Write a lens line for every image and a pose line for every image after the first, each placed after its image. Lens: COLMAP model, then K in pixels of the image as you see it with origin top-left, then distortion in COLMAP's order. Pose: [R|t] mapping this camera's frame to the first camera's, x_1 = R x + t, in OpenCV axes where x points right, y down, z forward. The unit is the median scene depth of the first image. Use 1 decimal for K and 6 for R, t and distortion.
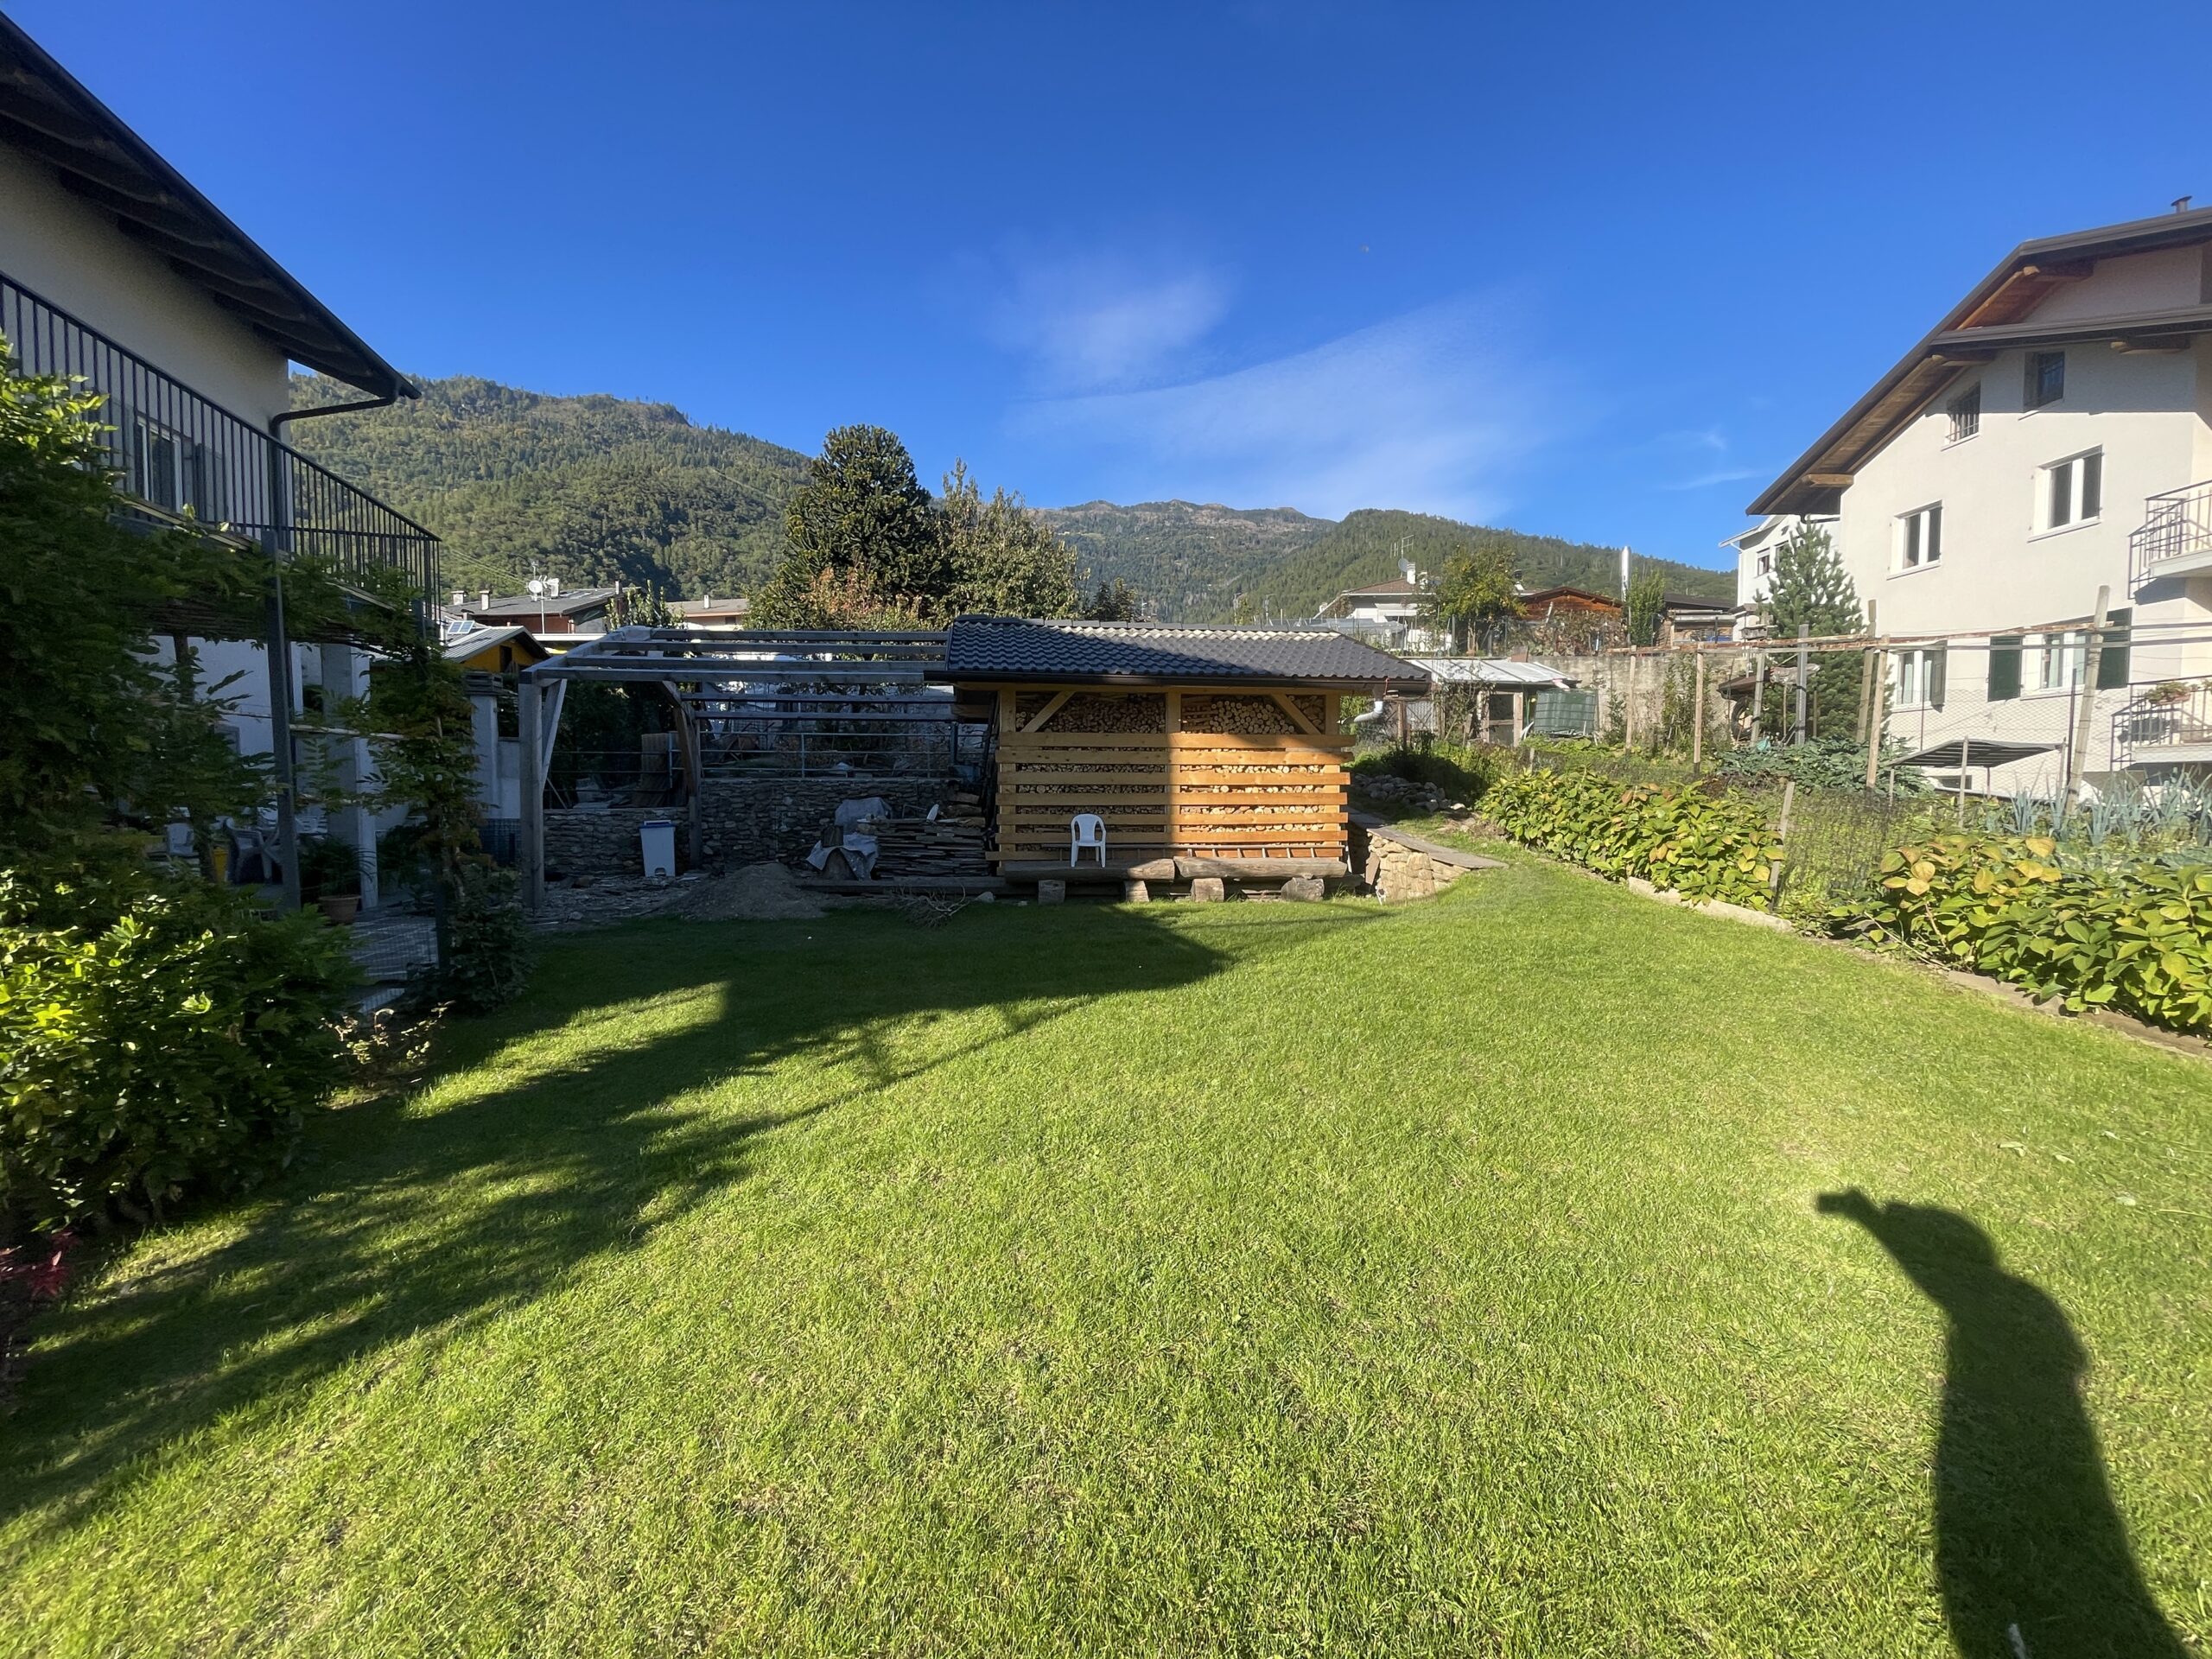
lens RADIAL K [[891.1, 0, 1104.3], [0, 891.1, 829.7], [0, 0, 1]] dist [-0.004566, 0.000275]
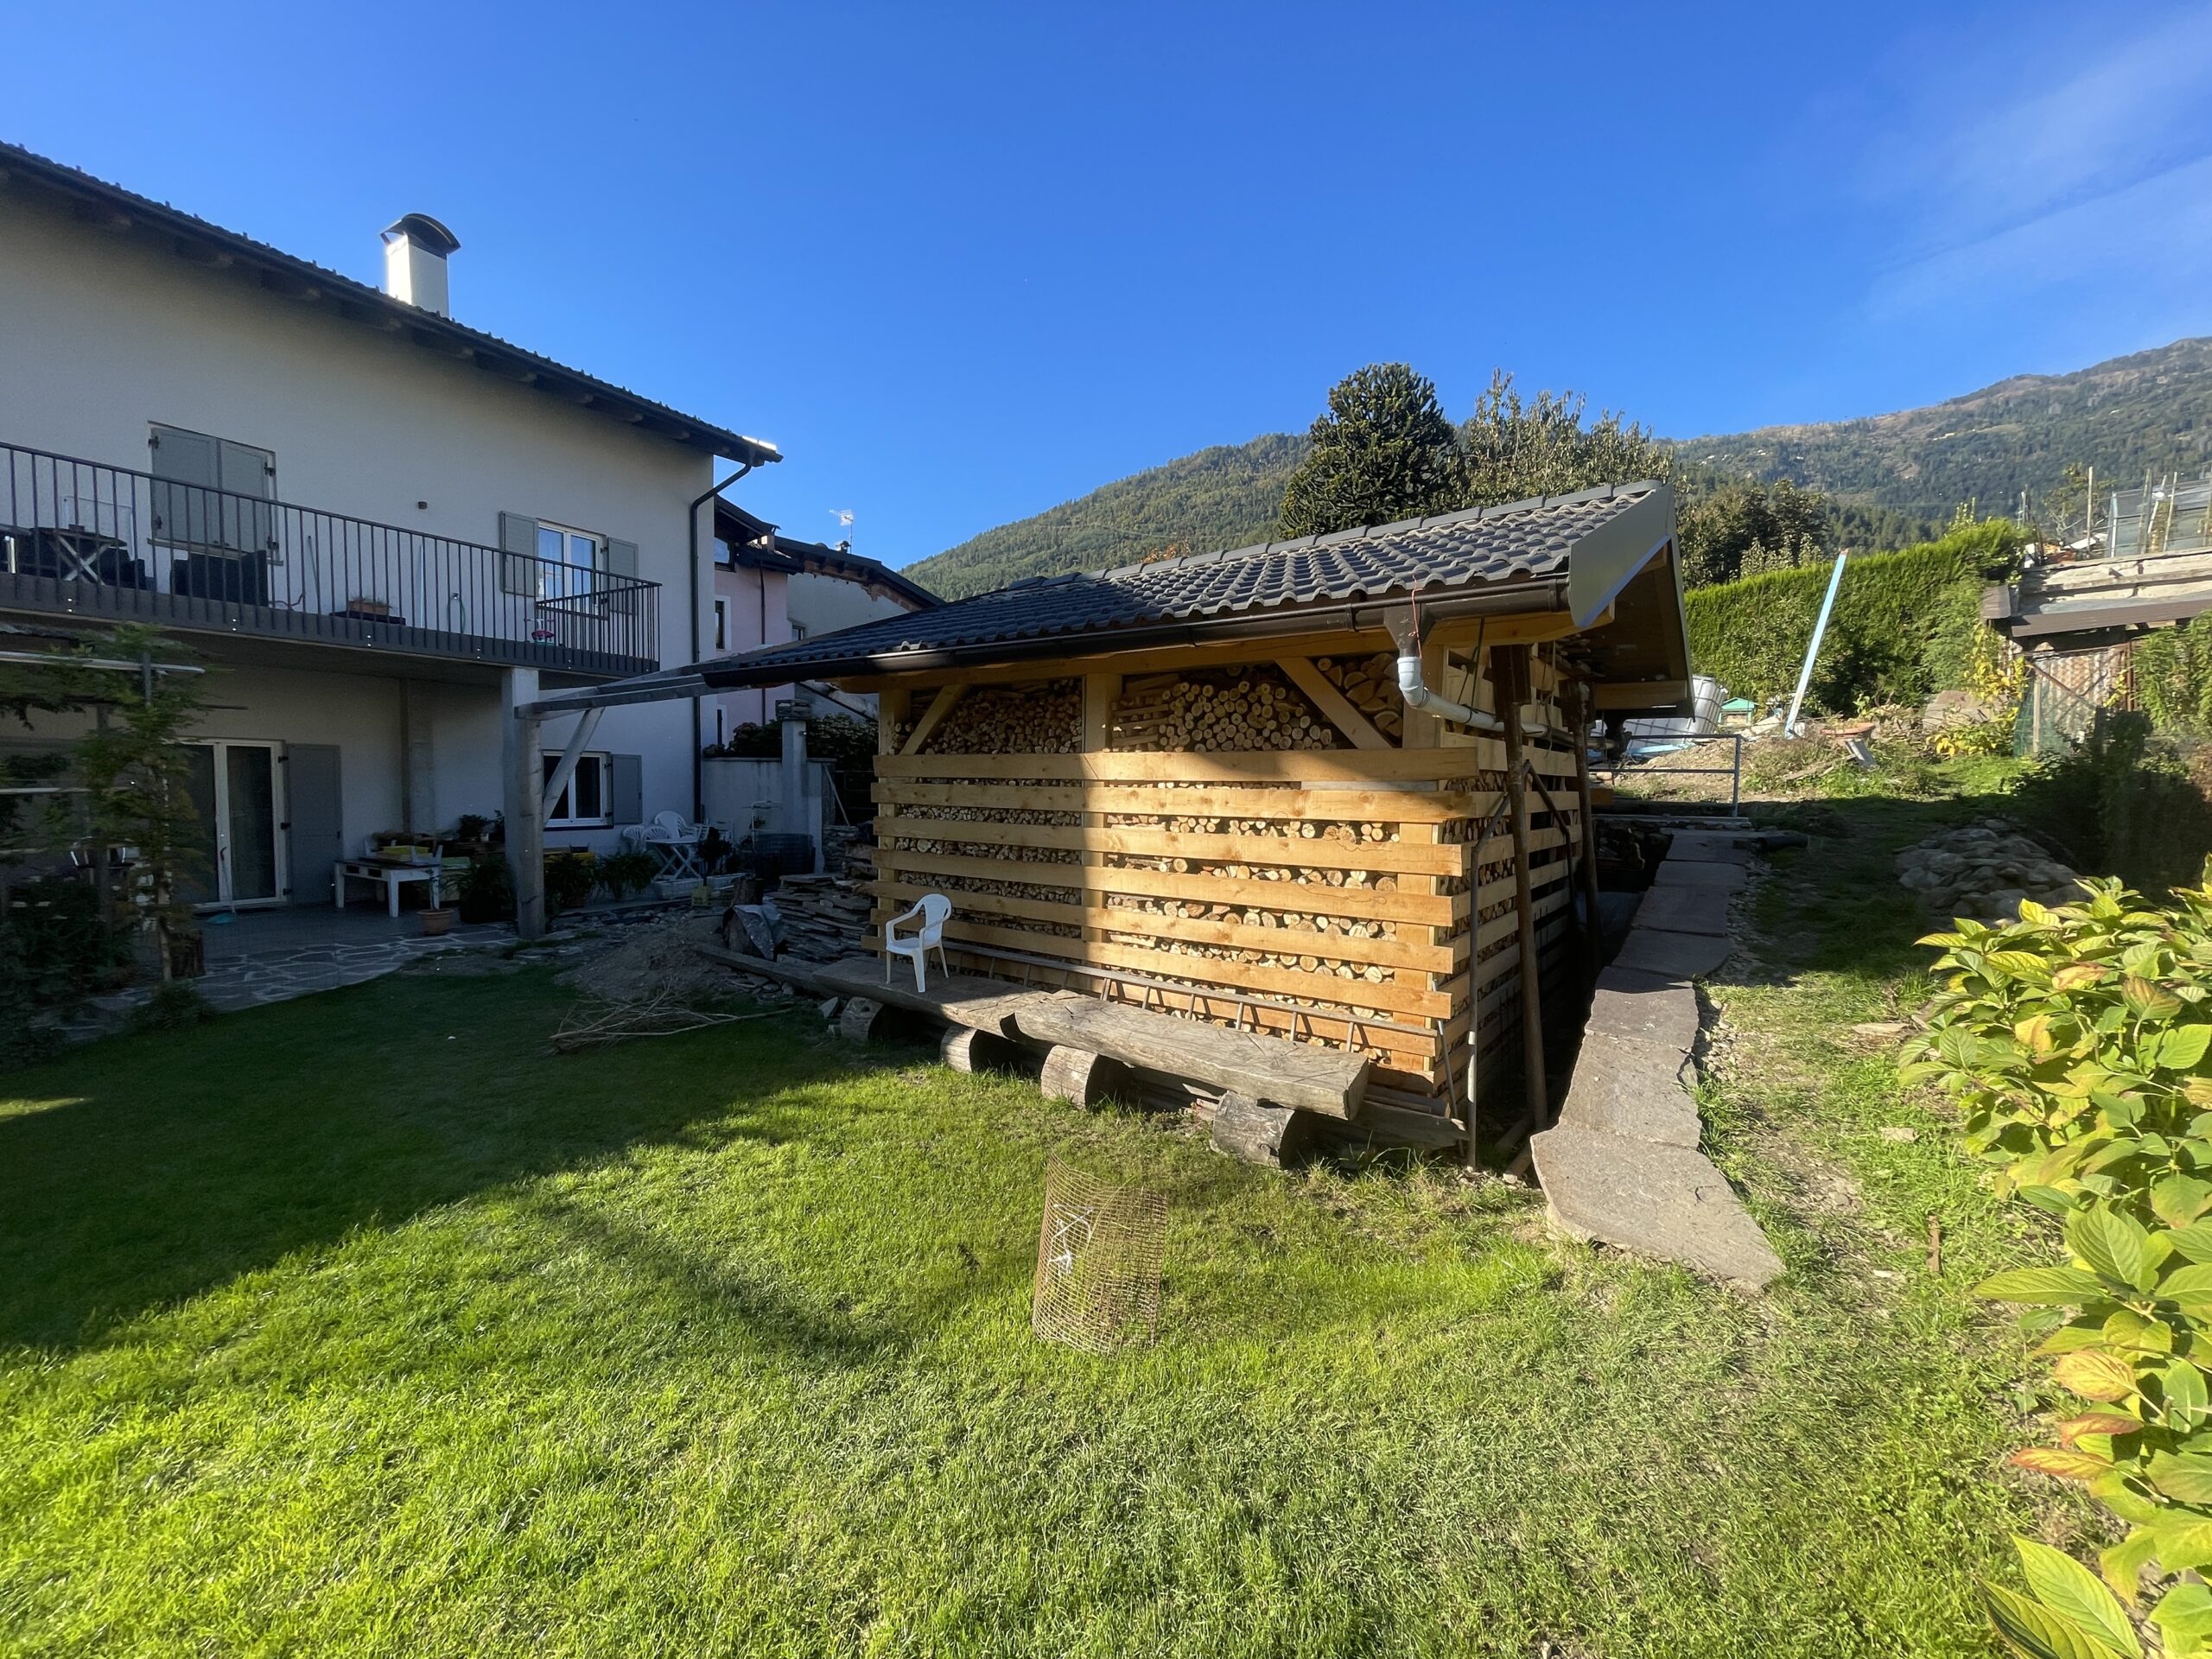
lens RADIAL K [[891.1, 0, 1106.8], [0, 891.1, 826.5], [0, 0, 1]] dist [-0.004566, 0.000275]
pose [[0.703583, 0.044062, -0.709246, 0.445828], [-0.040764, 0.998935, 0.021620, -0.075964], [0.709443, 0.013700, 0.704630, 0.631862]]
